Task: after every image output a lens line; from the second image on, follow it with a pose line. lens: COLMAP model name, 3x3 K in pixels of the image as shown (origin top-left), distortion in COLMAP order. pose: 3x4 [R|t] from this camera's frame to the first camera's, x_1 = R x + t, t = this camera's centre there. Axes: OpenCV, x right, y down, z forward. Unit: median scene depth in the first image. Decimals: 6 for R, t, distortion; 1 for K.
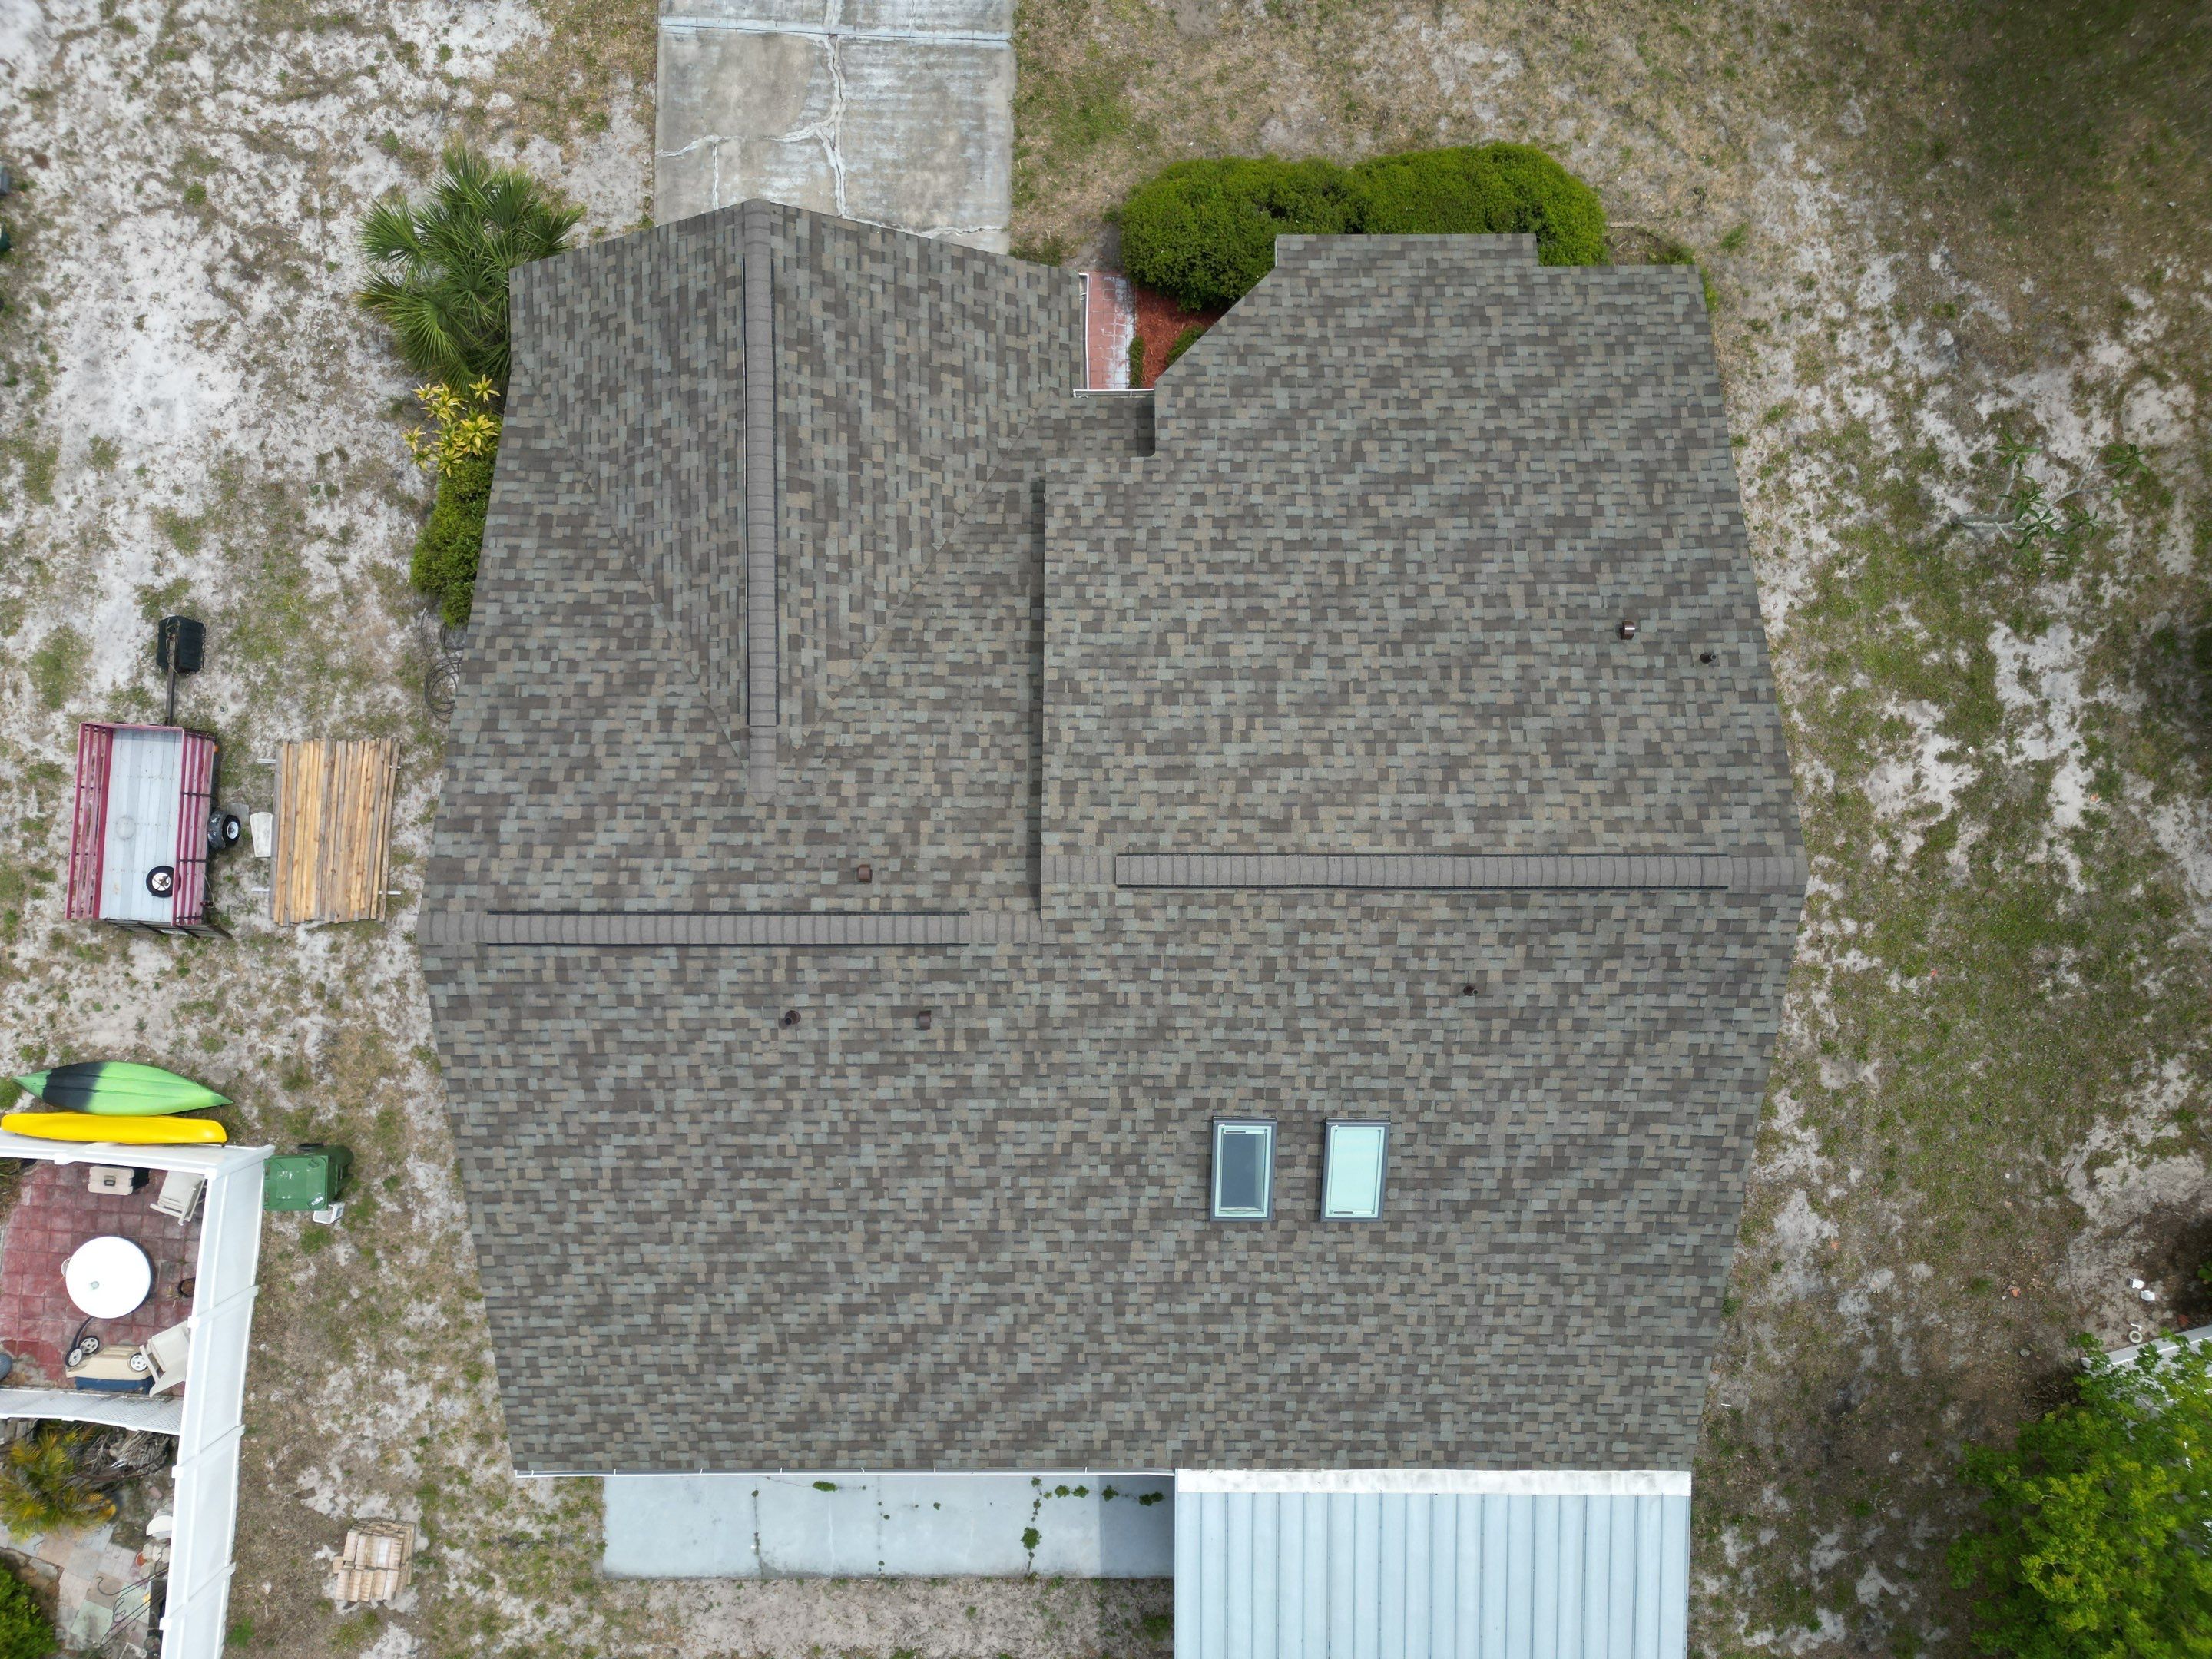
lens RADIAL K [[1544.2, 0, 1084.2], [0, 1544.2, 829.4], [0, 0, 1]] dist [0.069564, -0.063777]
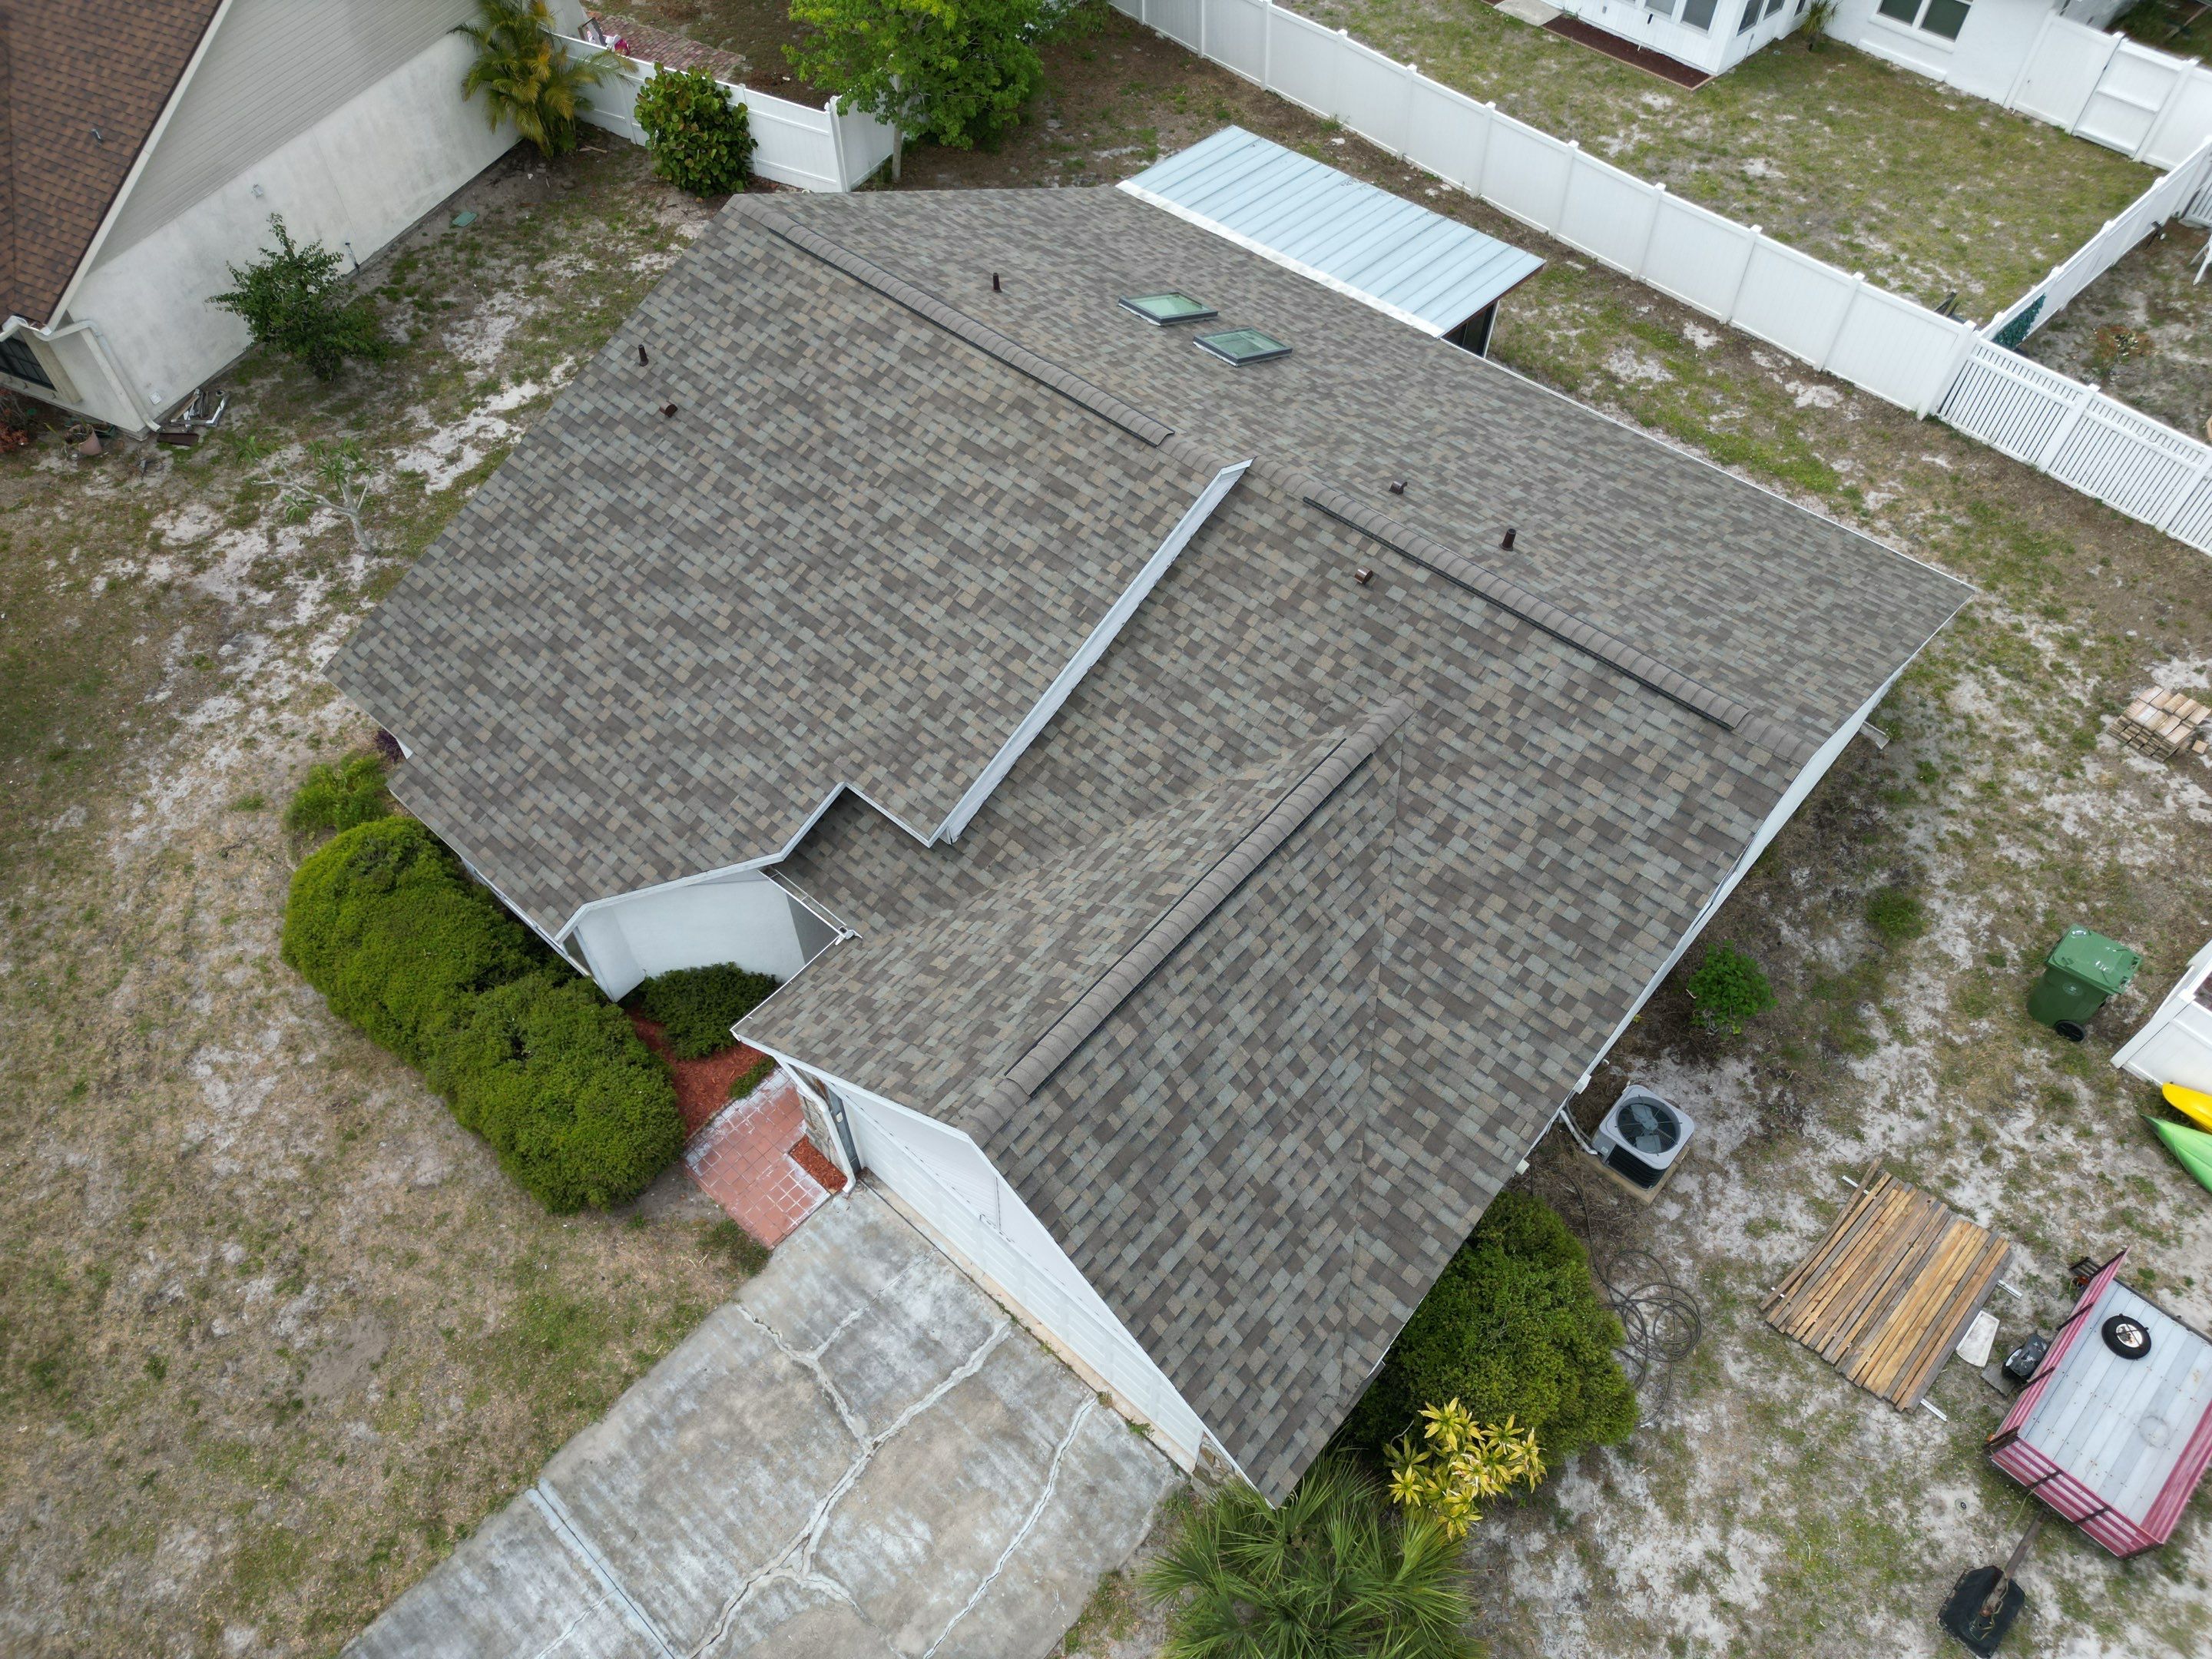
lens RADIAL K [[1544.2, 0, 1087.1], [0, 1544.2, 832.4], [0, 0, 1]] dist [0.069564, -0.063777]
pose [[-0.751330, -0.525038, 0.399798, -0.373796], [0.659909, -0.602104, 0.449434, -0.480006], [0.004750, 0.601504, 0.798856, 0.235472]]
